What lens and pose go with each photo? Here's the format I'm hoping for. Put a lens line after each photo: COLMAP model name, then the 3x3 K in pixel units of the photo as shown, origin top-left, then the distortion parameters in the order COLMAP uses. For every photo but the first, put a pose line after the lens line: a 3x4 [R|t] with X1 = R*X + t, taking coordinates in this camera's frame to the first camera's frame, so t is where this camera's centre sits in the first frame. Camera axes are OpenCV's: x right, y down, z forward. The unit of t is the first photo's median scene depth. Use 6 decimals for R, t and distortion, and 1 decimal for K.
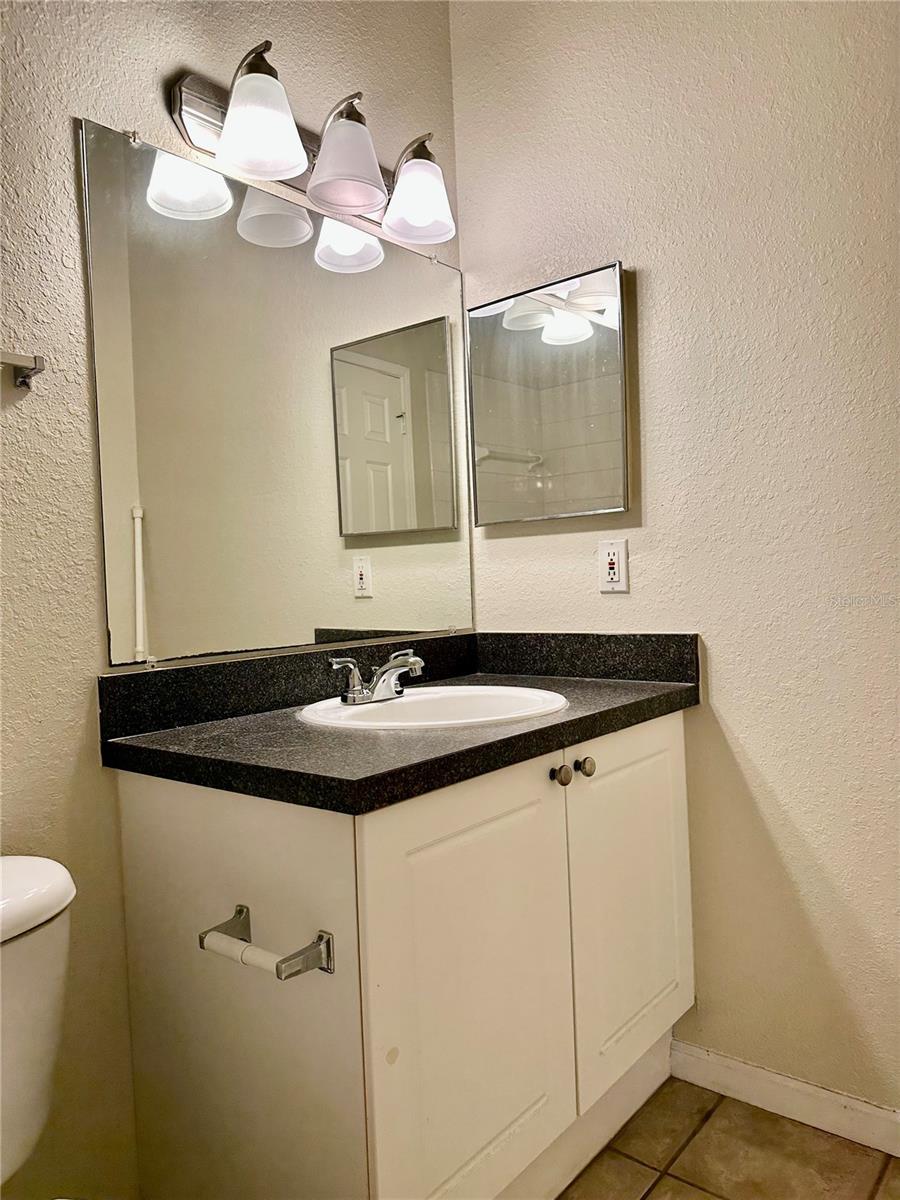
lens RADIAL K [[837.2, 0, 488.6], [0, 837.2, 638.5], [0, 0, 1]] dist [0.054350, -0.071022]
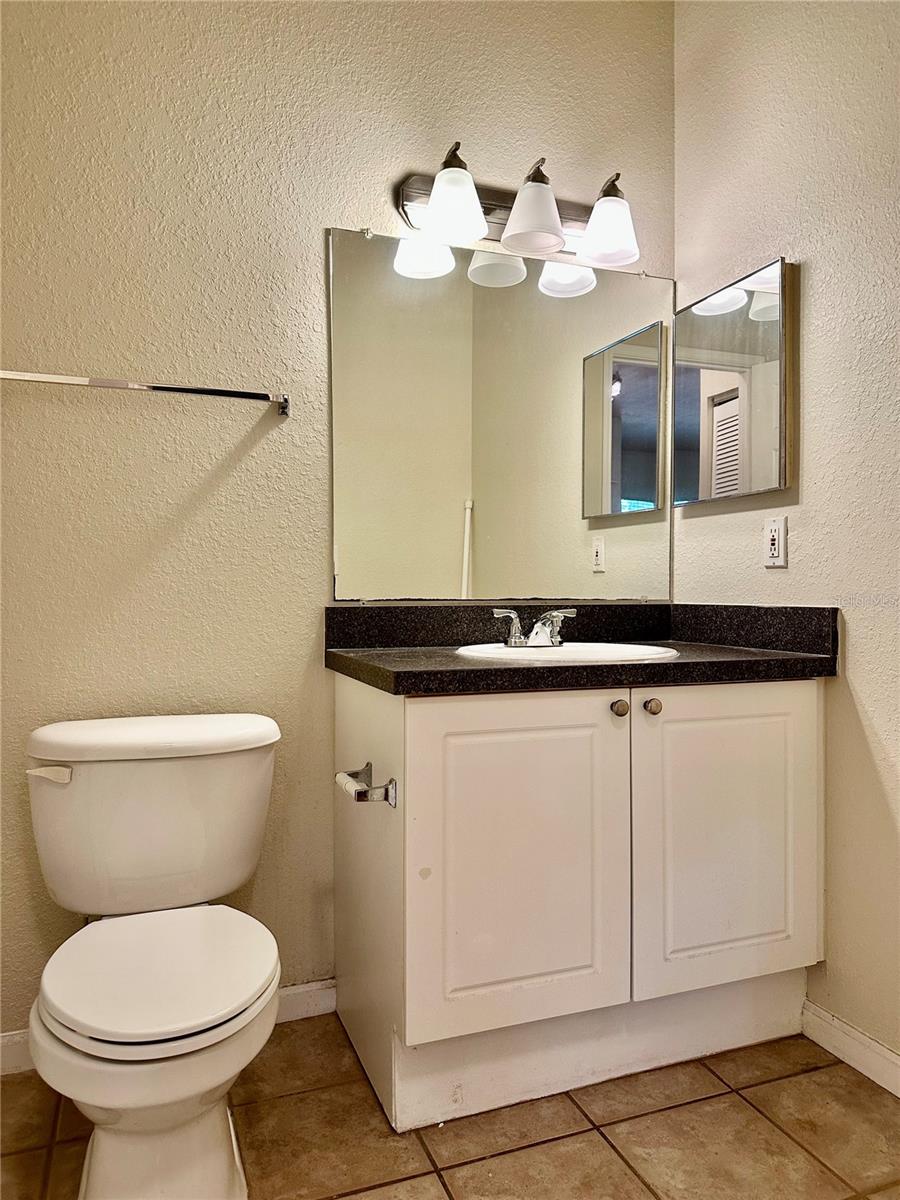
lens RADIAL K [[837.2, 0, 488.9], [0, 837.2, 643.0], [0, 0, 1]] dist [0.054350, -0.071022]
pose [[0.870763, 0.068321, -0.486933, 0.406345], [-0.064616, 0.997611, 0.024425, 0.042467], [0.487438, 0.010195, 0.873098, -0.116841]]
